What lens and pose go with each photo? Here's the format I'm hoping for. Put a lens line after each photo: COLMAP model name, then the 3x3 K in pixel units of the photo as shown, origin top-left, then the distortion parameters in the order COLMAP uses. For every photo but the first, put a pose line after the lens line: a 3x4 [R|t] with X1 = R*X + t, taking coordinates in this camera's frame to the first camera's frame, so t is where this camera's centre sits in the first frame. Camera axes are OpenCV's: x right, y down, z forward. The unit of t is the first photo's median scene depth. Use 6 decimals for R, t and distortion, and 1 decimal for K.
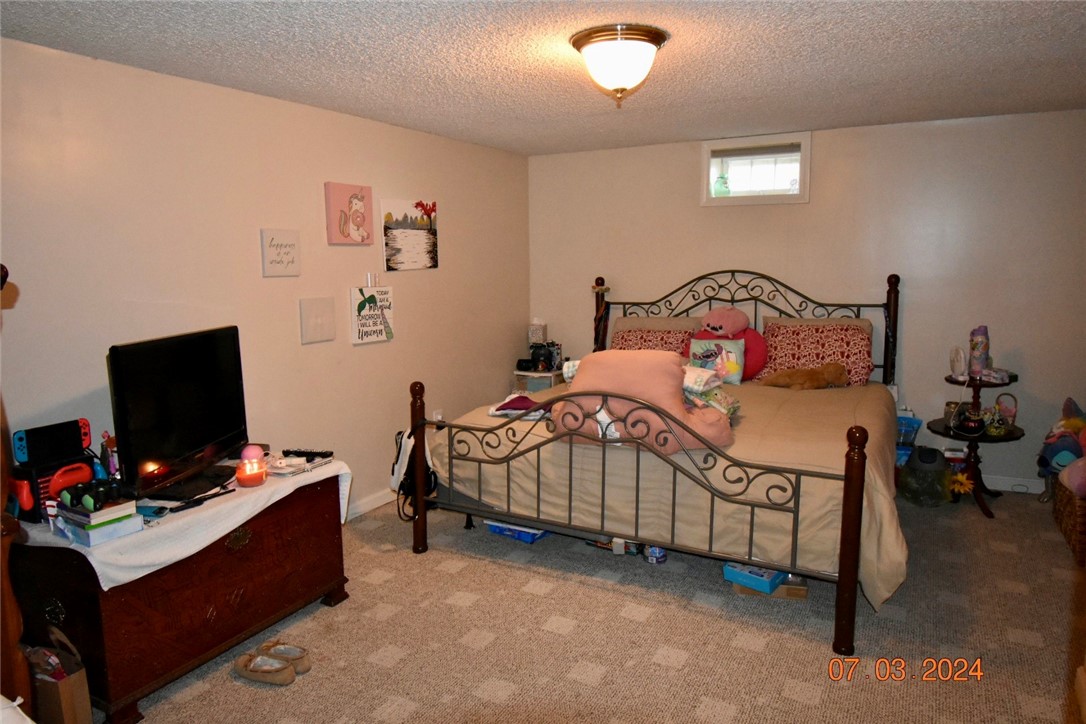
lens RADIAL K [[721.2, 0, 543.0], [0, 721.2, 362.0], [0, 0, 1]] dist [0.008856, -0.025047]
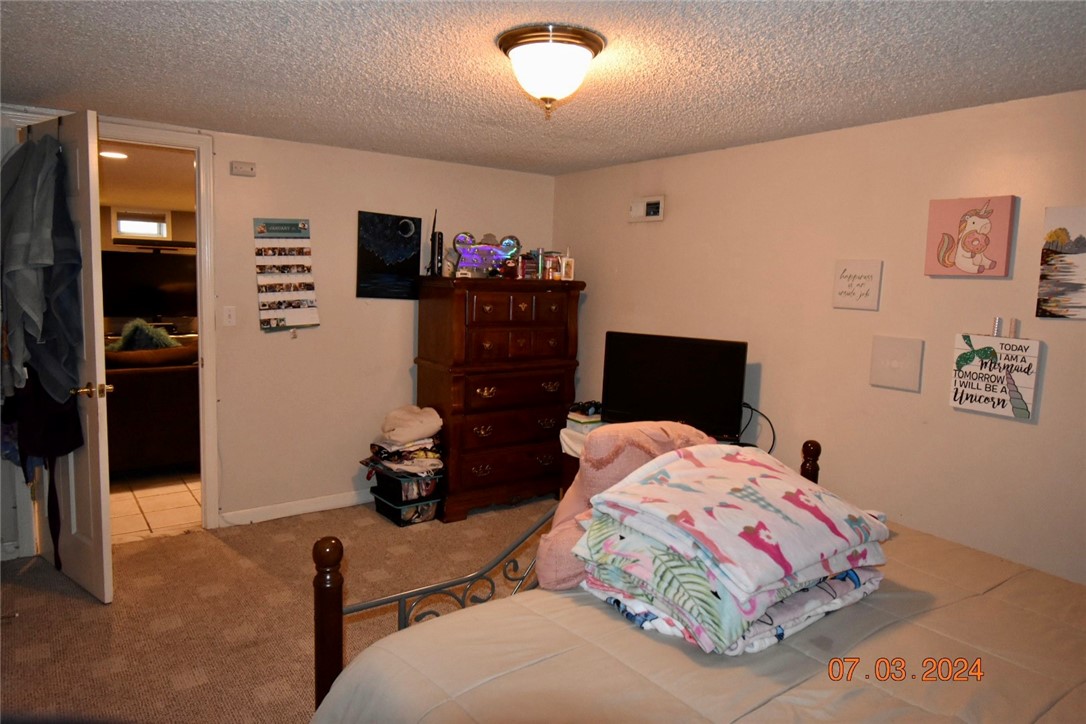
lens RADIAL K [[721.2, 0, 543.0], [0, 721.2, 362.0], [0, 0, 1]] dist [0.008856, -0.025047]
pose [[-0.441224, 0.098549, -0.891969, 0.598216], [-0.157809, 0.969942, 0.185226, -0.142112], [0.883412, 0.222487, -0.412410, 0.914773]]
